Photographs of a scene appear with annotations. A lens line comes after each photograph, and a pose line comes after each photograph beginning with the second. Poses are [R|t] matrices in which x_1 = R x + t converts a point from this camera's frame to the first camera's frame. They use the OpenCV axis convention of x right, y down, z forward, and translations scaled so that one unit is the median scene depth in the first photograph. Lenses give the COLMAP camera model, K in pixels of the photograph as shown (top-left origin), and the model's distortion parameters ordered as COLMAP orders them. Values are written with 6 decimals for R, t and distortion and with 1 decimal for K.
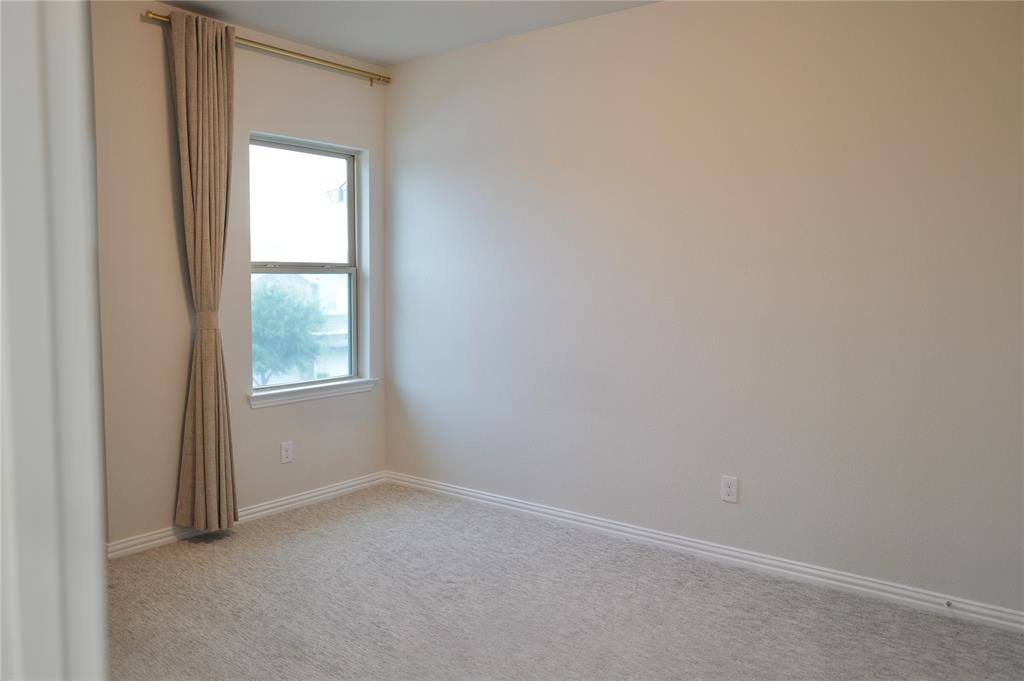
lens RADIAL K [[782.6, 0, 516.3], [0, 782.6, 341.2], [0, 0, 1]] dist [-0.008494, 0.000905]
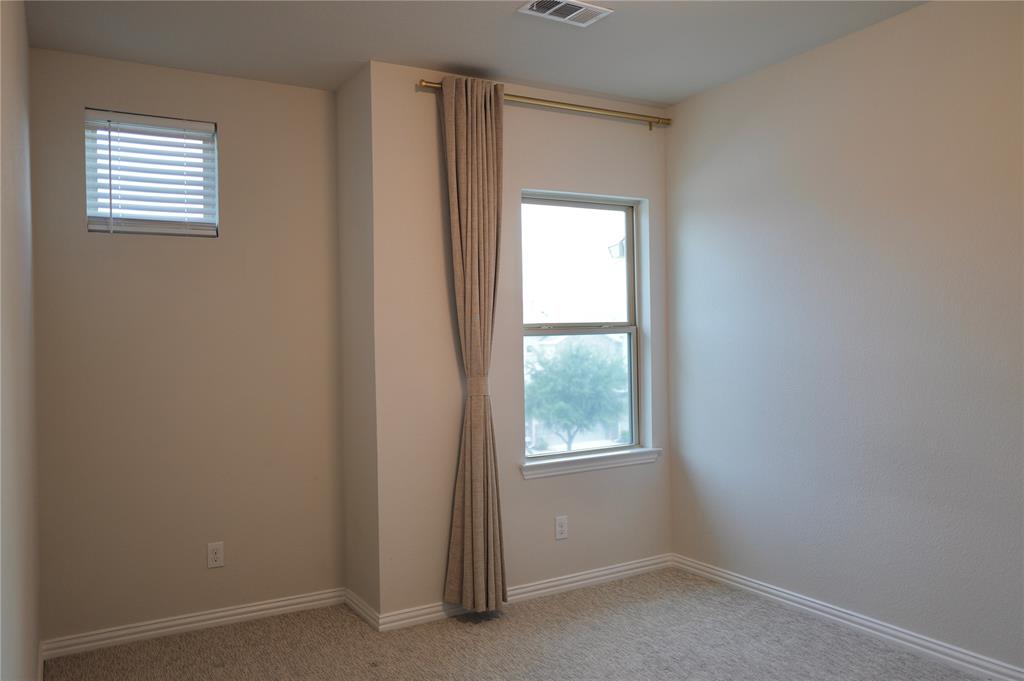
lens RADIAL K [[782.6, 0, 516.3], [0, 782.6, 341.2], [0, 0, 1]] dist [-0.008494, 0.000905]
pose [[0.925948, -0.022887, -0.376956, 0.012838], [-0.004300, 0.997458, -0.071123, -0.013502], [0.377626, 0.067477, 0.923496, 0.122489]]
